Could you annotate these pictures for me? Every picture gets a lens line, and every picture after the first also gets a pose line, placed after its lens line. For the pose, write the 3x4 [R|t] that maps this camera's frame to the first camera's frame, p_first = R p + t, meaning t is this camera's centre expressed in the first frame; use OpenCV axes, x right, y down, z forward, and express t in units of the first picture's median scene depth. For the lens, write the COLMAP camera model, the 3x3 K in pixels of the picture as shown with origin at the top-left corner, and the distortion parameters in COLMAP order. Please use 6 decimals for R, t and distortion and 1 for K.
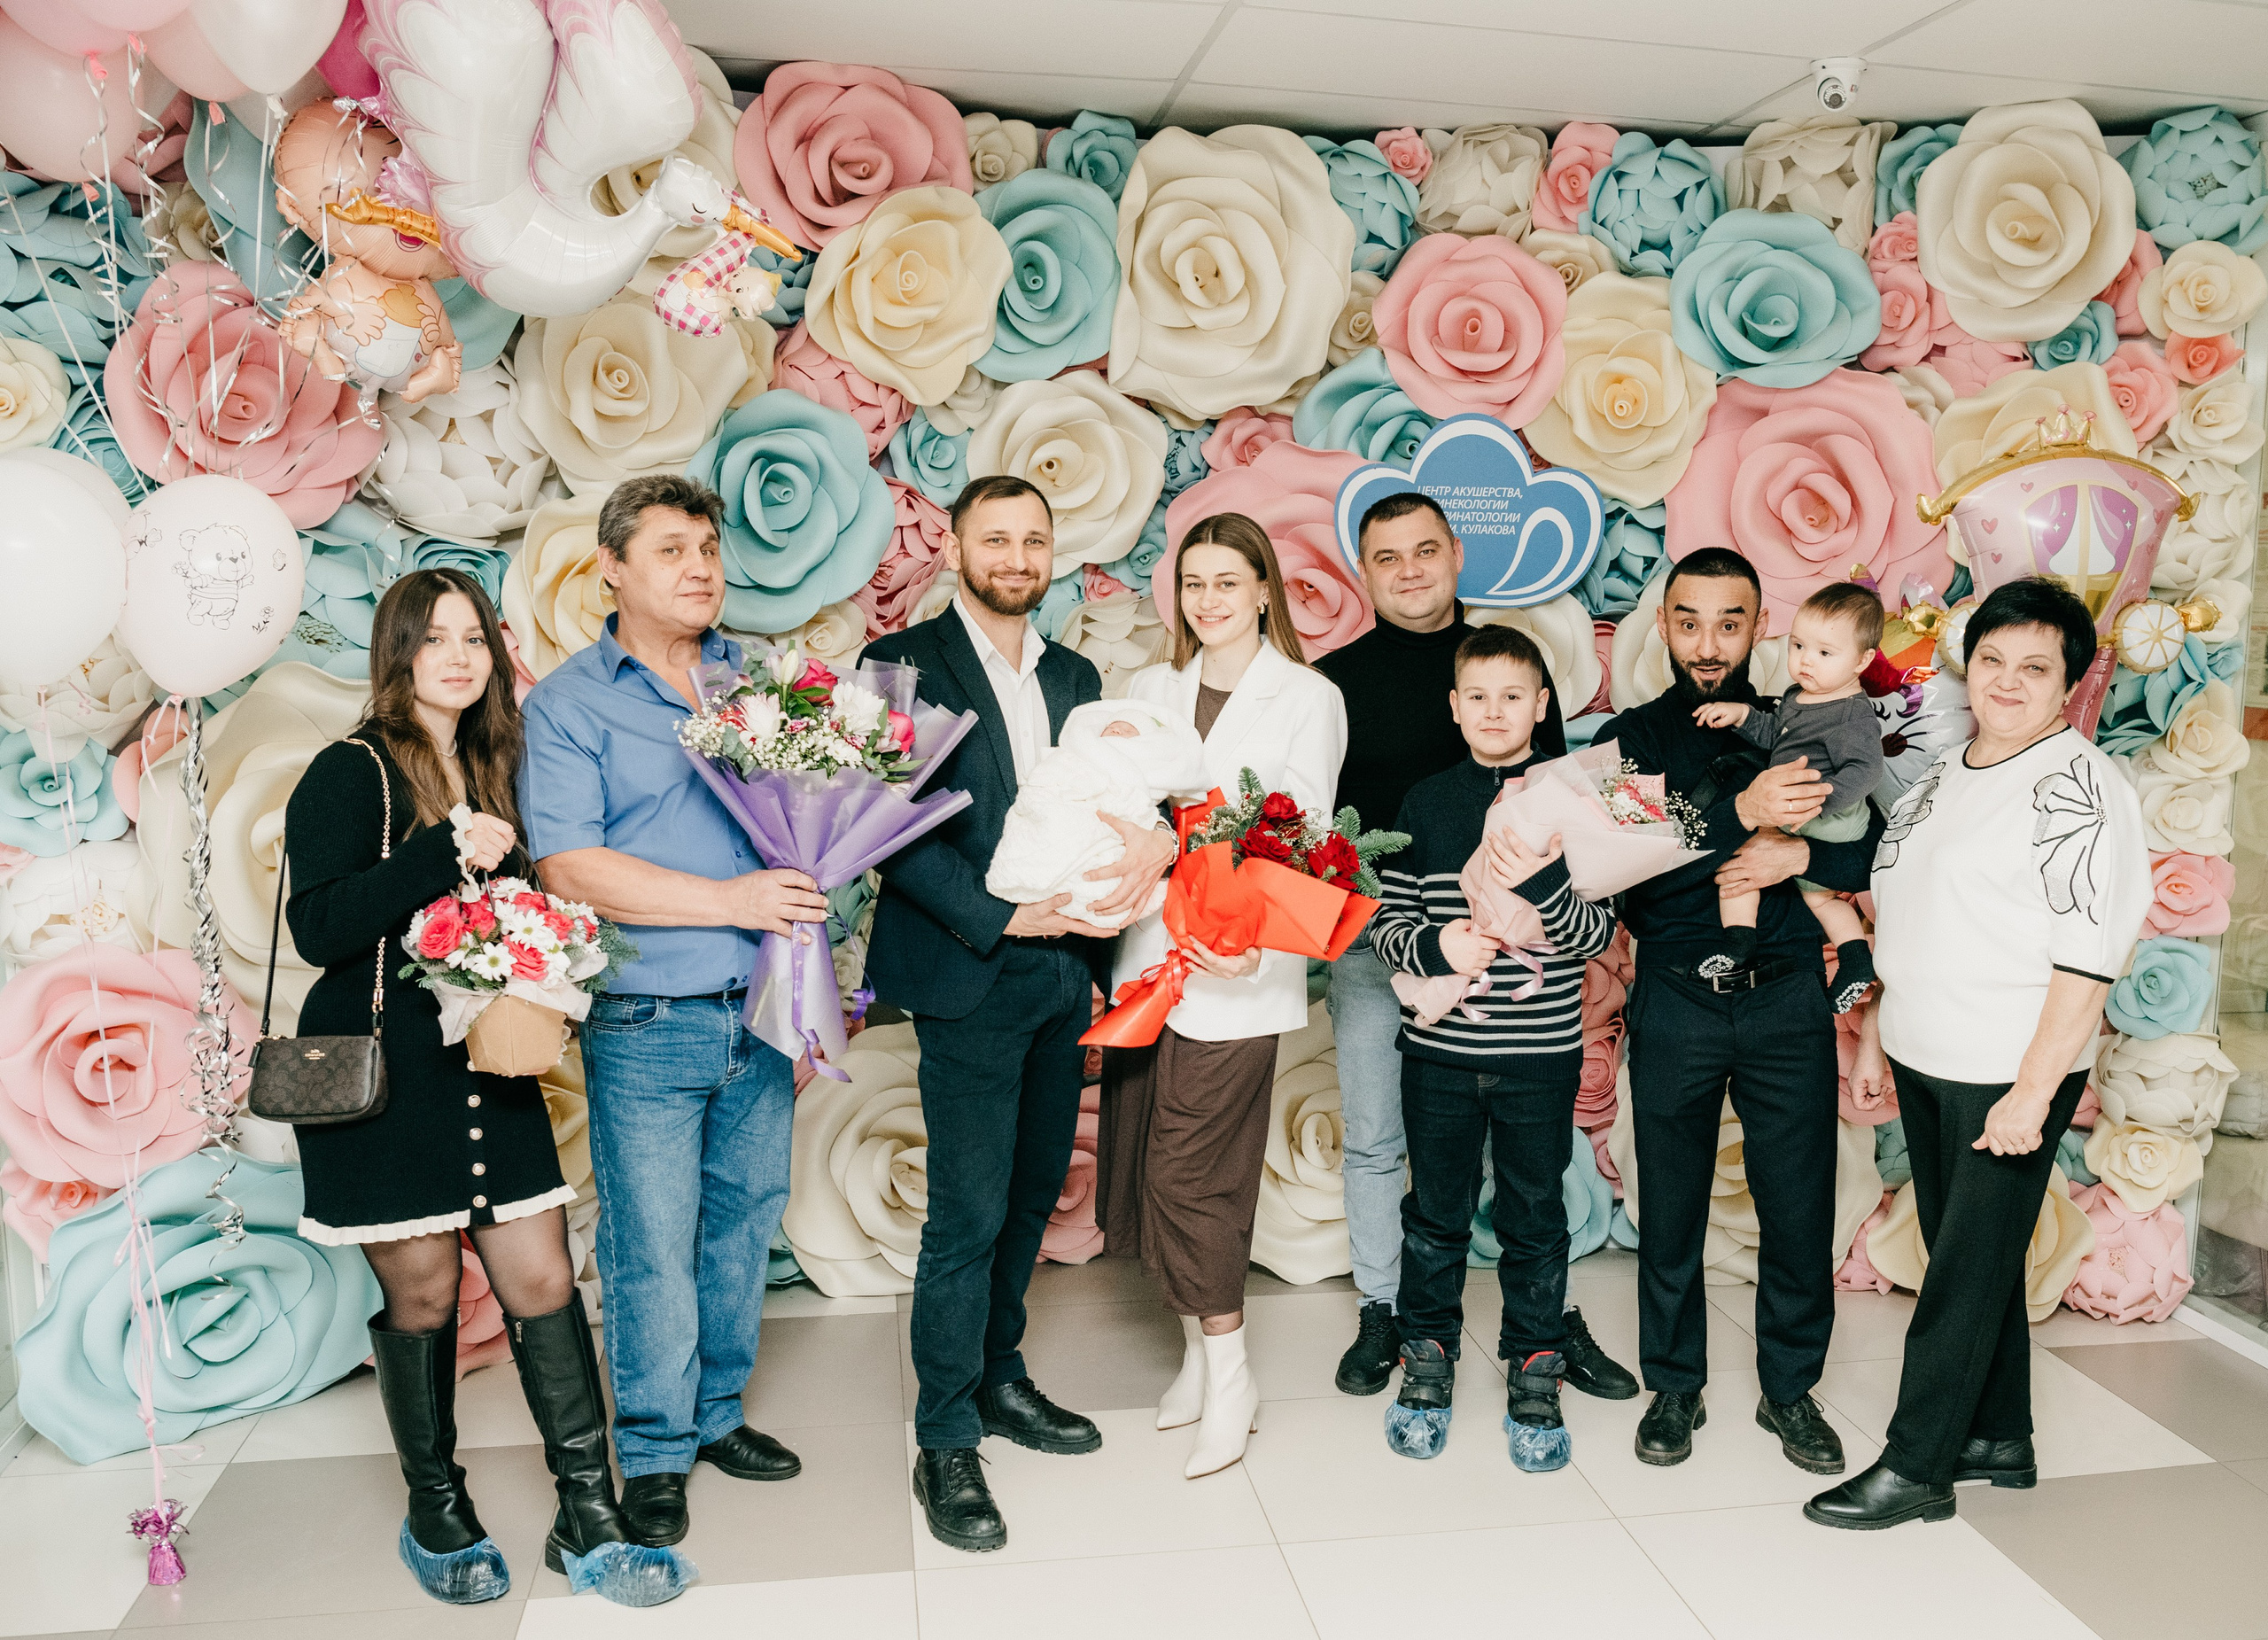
lens RADIAL K [[2015.0, 0, 1288.2], [0, 2015.0, 885.6], [0, 0, 1]] dist [-0.044632, -0.017057]
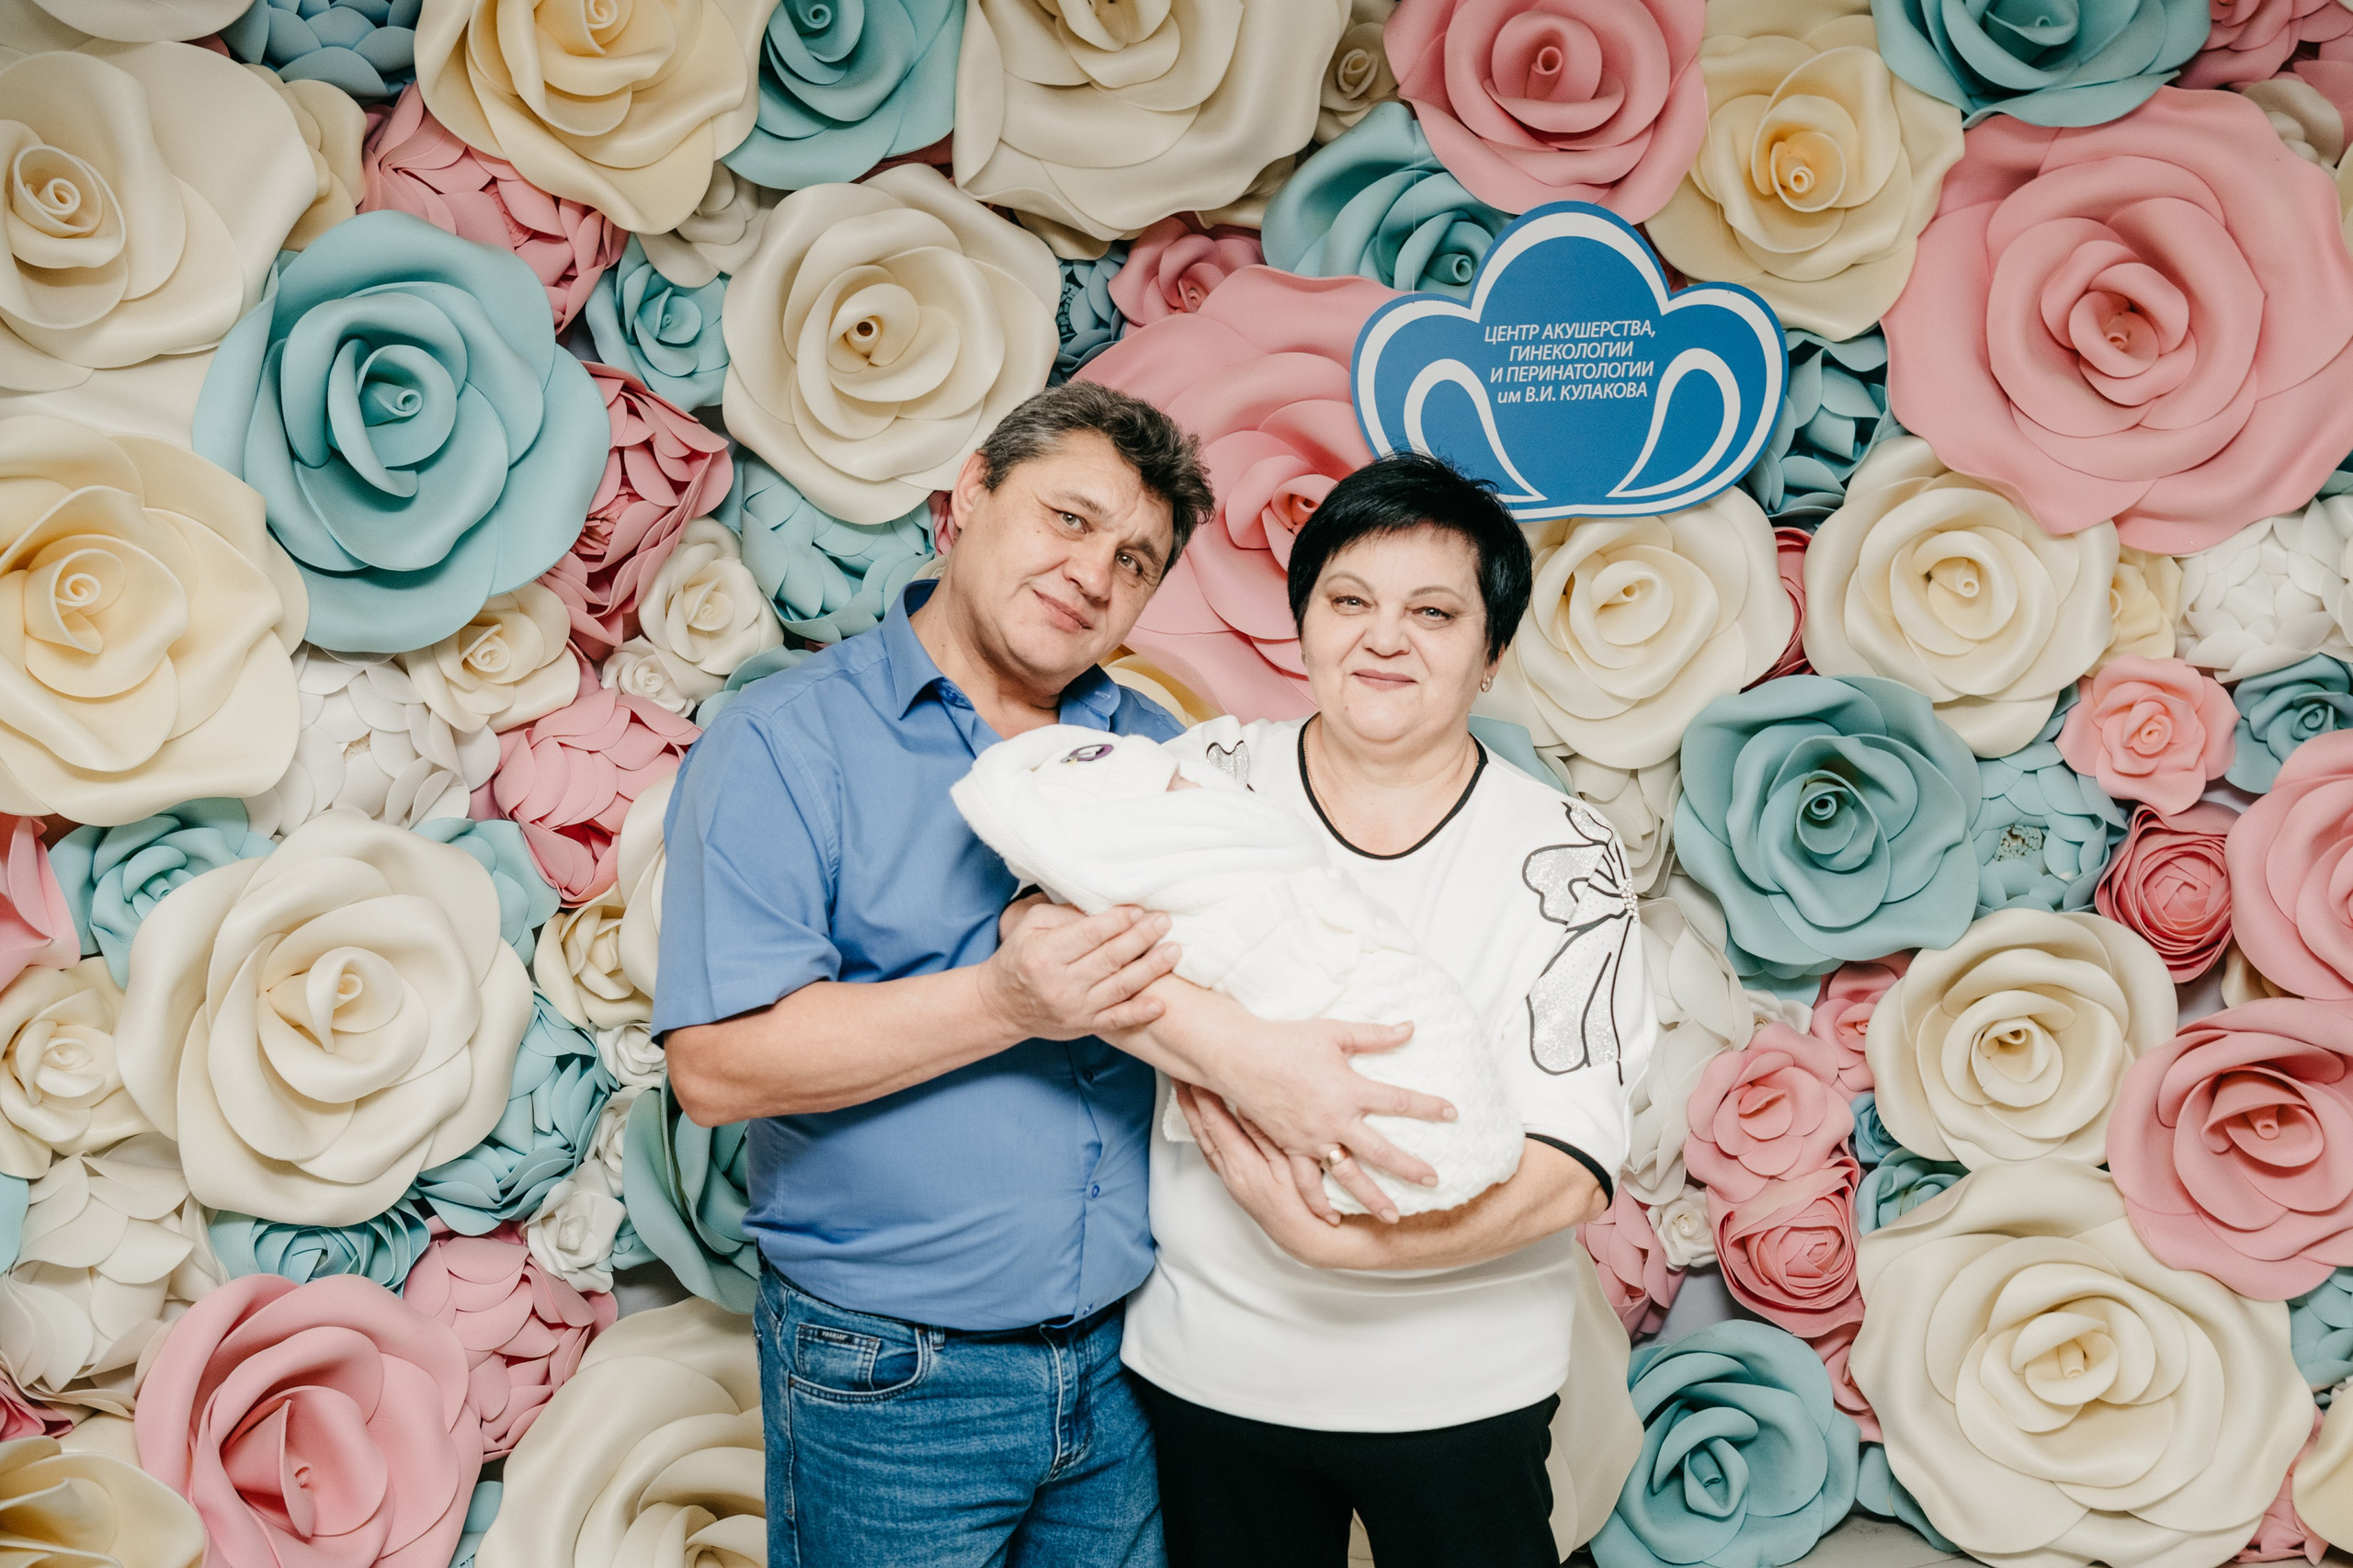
lens RADIAL K [[2427.3, 0, 1321.1], [0, 2427.3, 802.2], [0, 0, 1]] dist [0.016633, 0.000000]
pose [[0.988968, -0.083865, 0.122099, -0.086221], [0.086628, 0.996087, -0.017492, -0.048045], [-0.120154, 0.027876, 0.992364, 0.285991]]
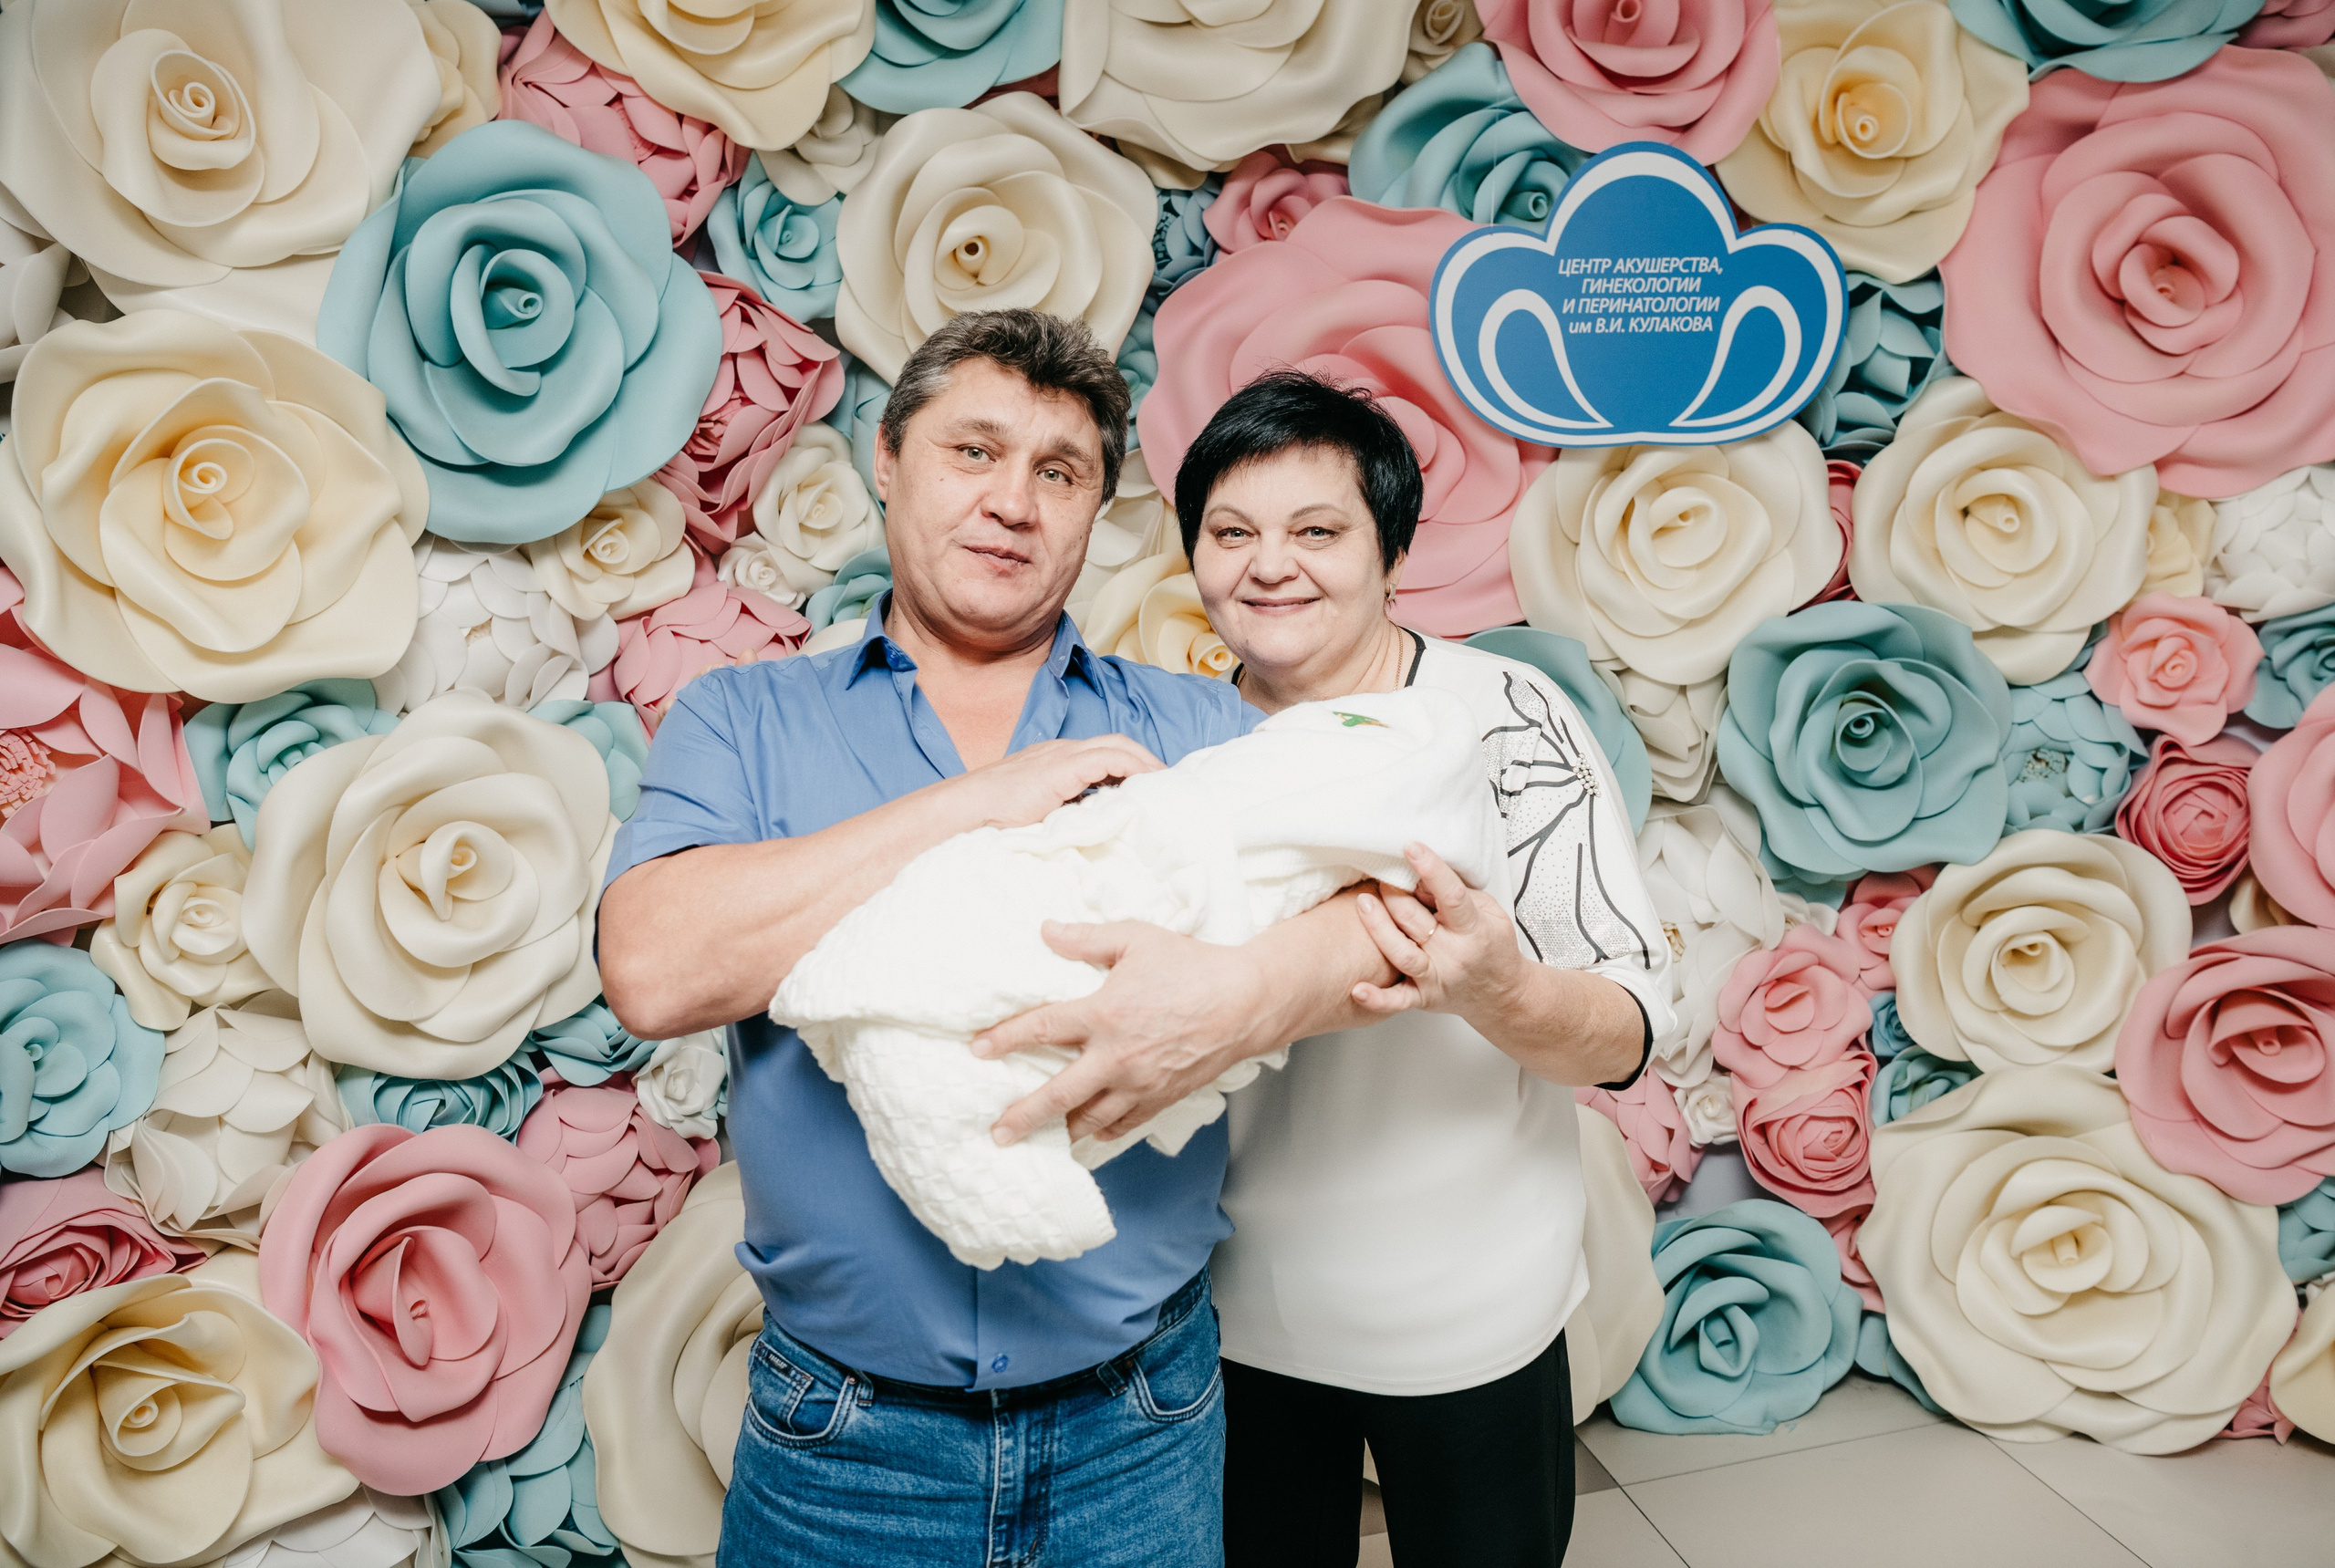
lens RADIAL K [[1881.4, 0, 1266.0], [0, 1881.4, 717.2], [0, 0, 1]] dist [-0.054220, 0.017474]
pose [[0.996604, -0.052576, 0.063370, -0.073060], [0.052307, 0.998614, 0.005900, -0.063658], [-0.063592, -0.002566, 0.997973, 0.419776]]
